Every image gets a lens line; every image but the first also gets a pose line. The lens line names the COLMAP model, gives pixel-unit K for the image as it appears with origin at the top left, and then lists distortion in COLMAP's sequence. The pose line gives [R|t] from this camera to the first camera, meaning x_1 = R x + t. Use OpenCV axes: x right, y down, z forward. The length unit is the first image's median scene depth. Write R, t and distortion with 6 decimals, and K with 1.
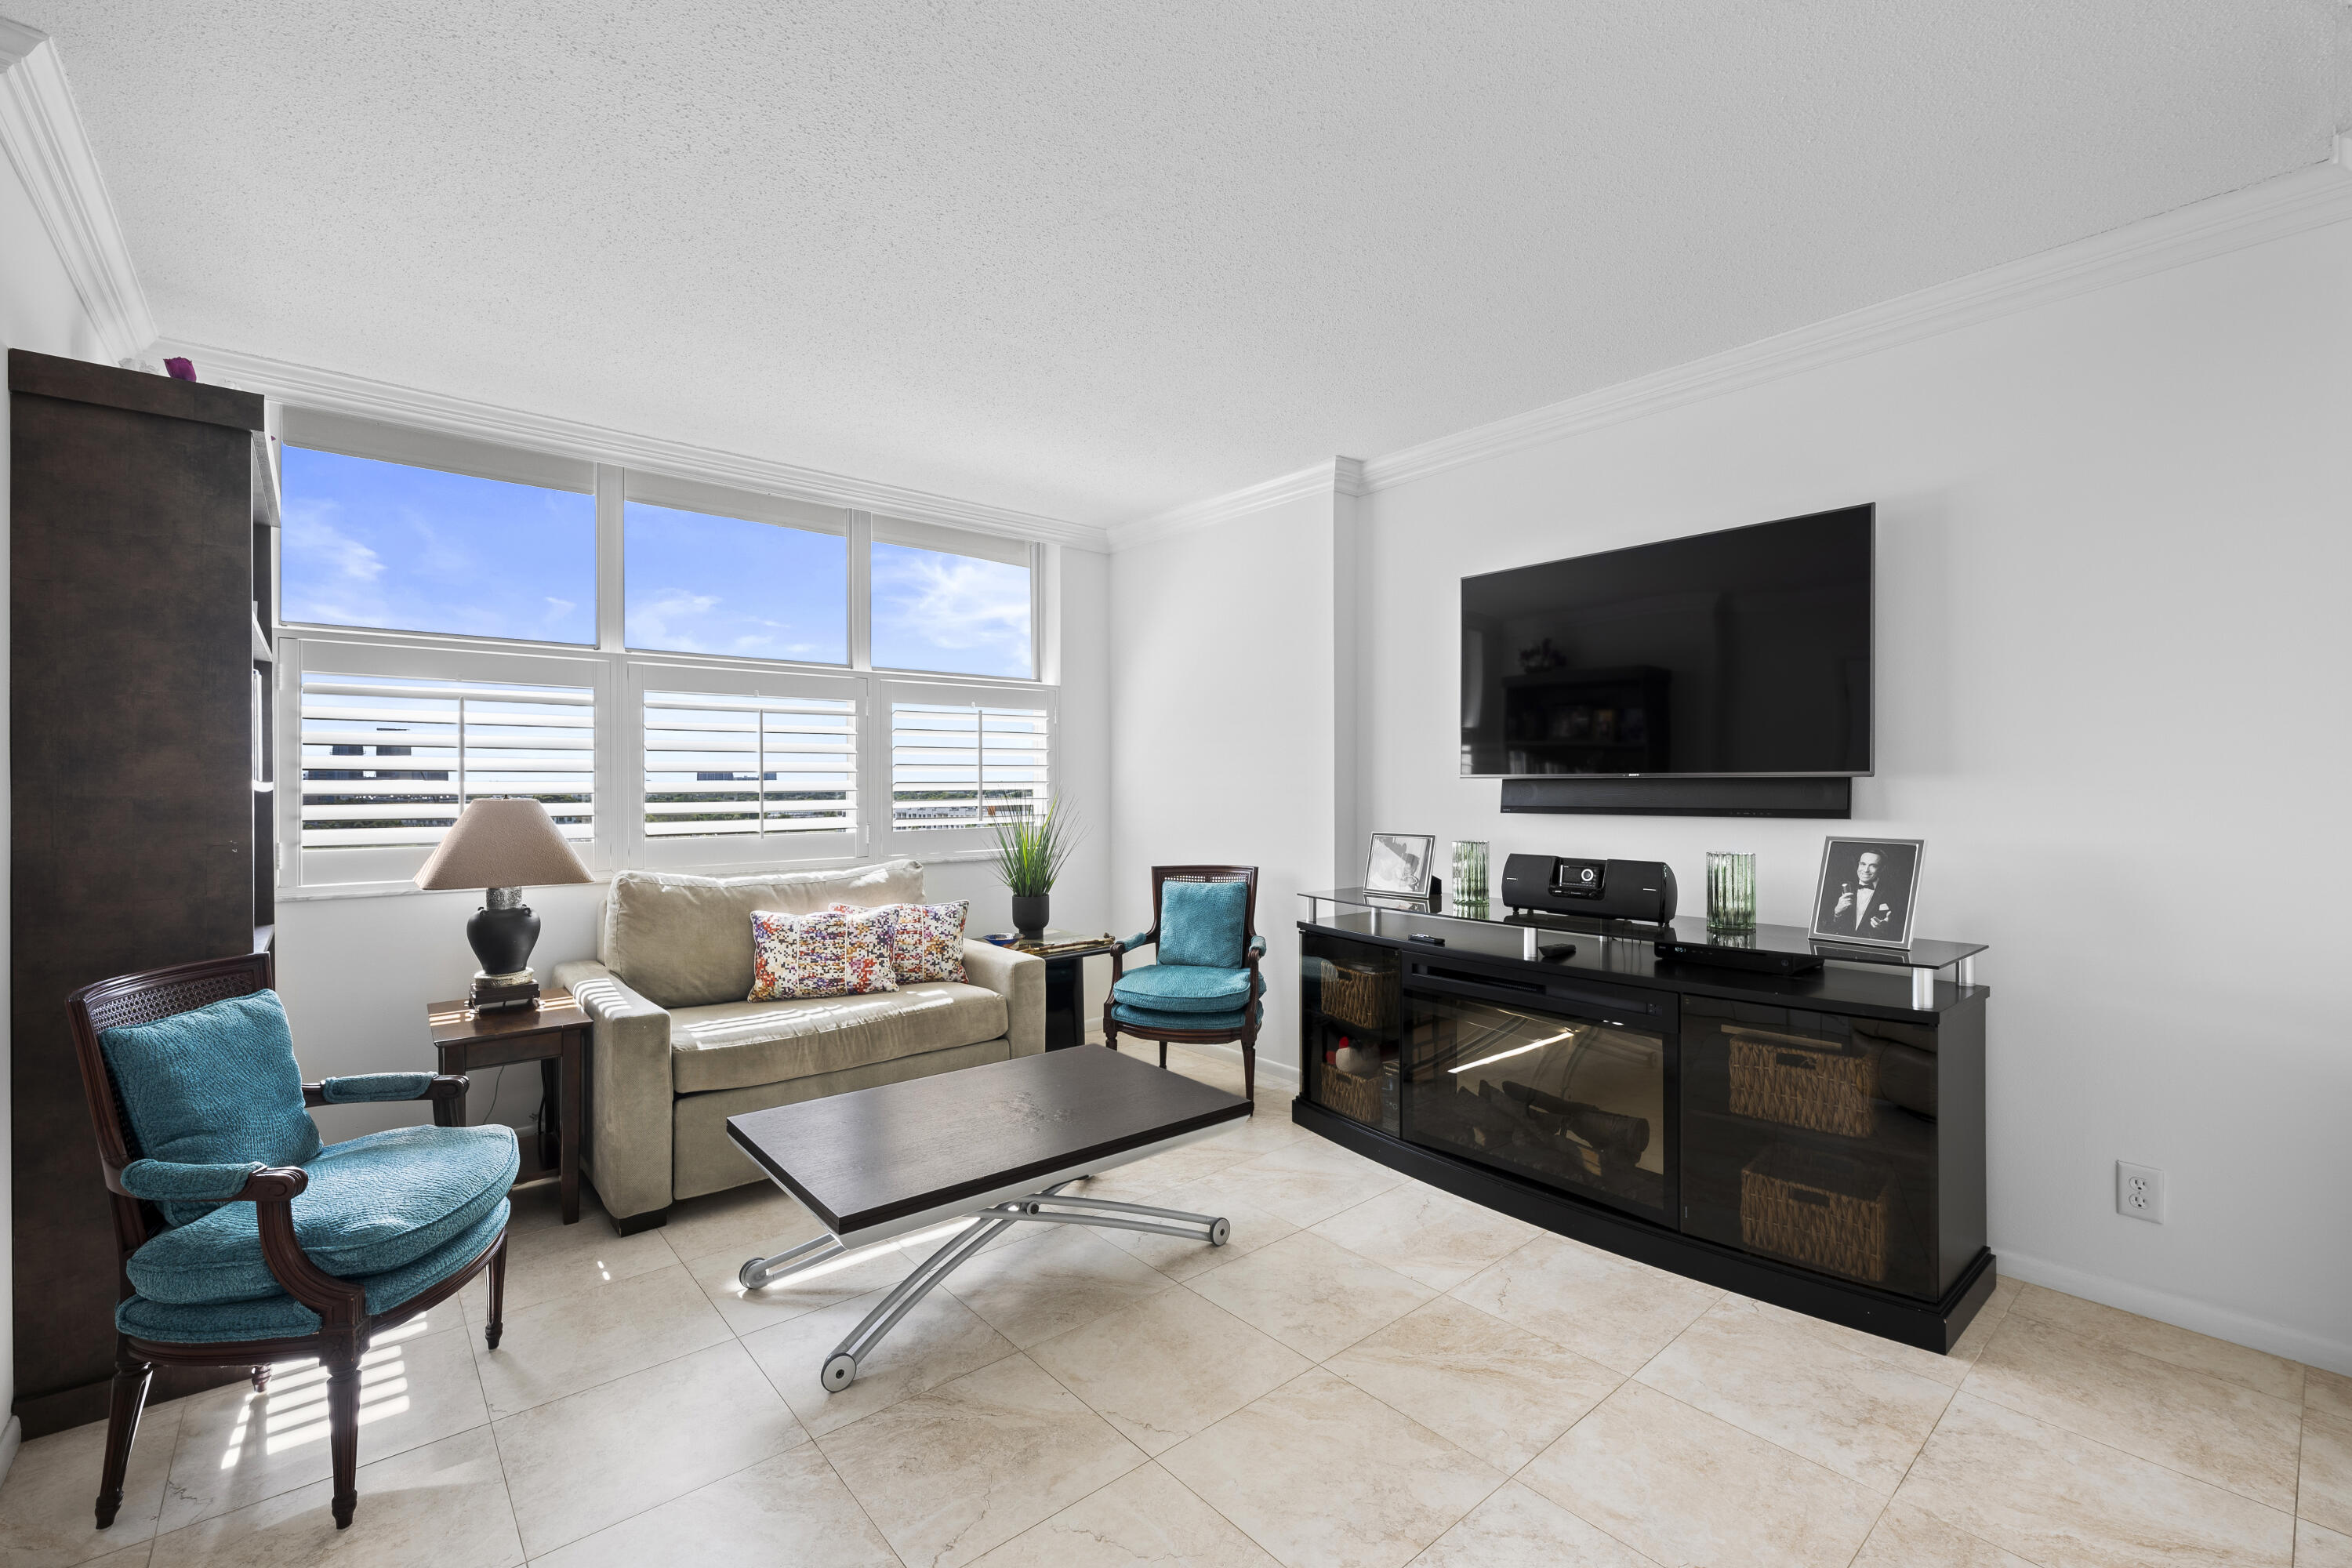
lens RADIAL K [[990.6, 0, 1176.0], [0, 990.6, 784.0], [0, 0, 1]] dist [-0.000826, 0.000027]
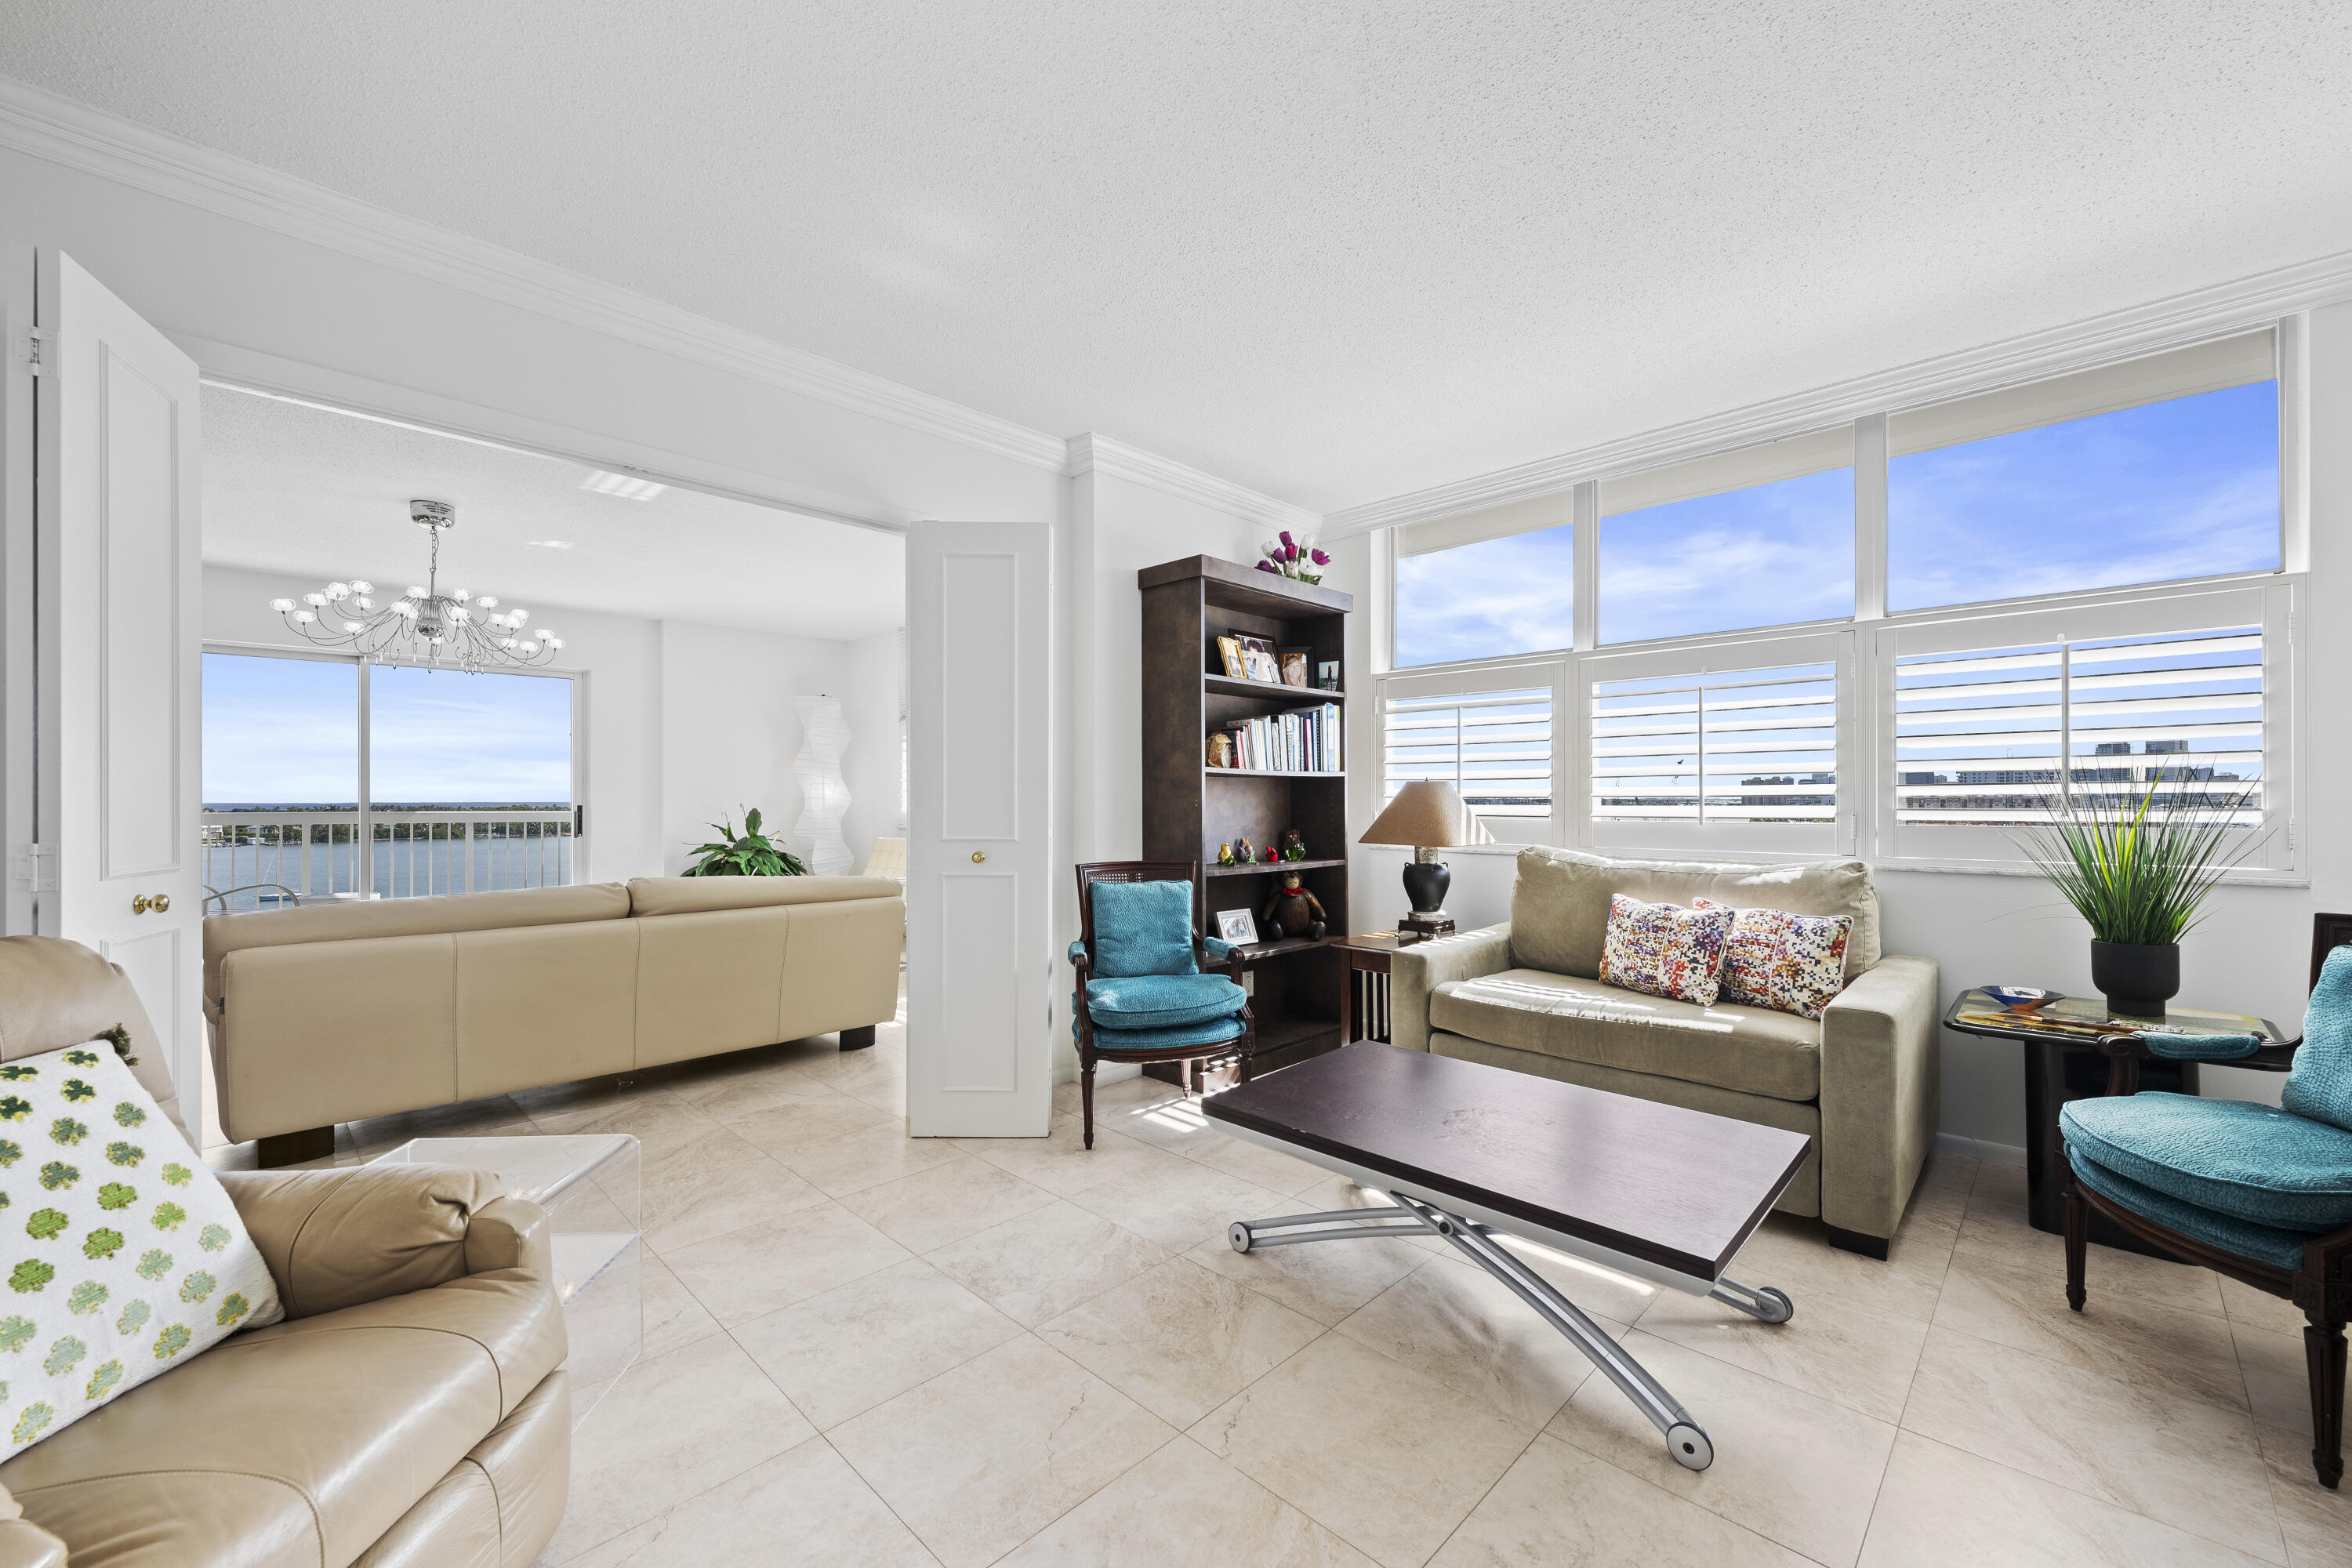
lens RADIAL K [[929.9, 0, 1176.0], [0, 929.9, 784.0], [0, 0, 1]] dist [0.000374, 0.000003]
pose [[0.081359, -0.008833, -0.996646, 0.475614], [0.006645, 0.999943, -0.008319, 0.023183], [0.996663, -0.005946, 0.081413, 0.486337]]
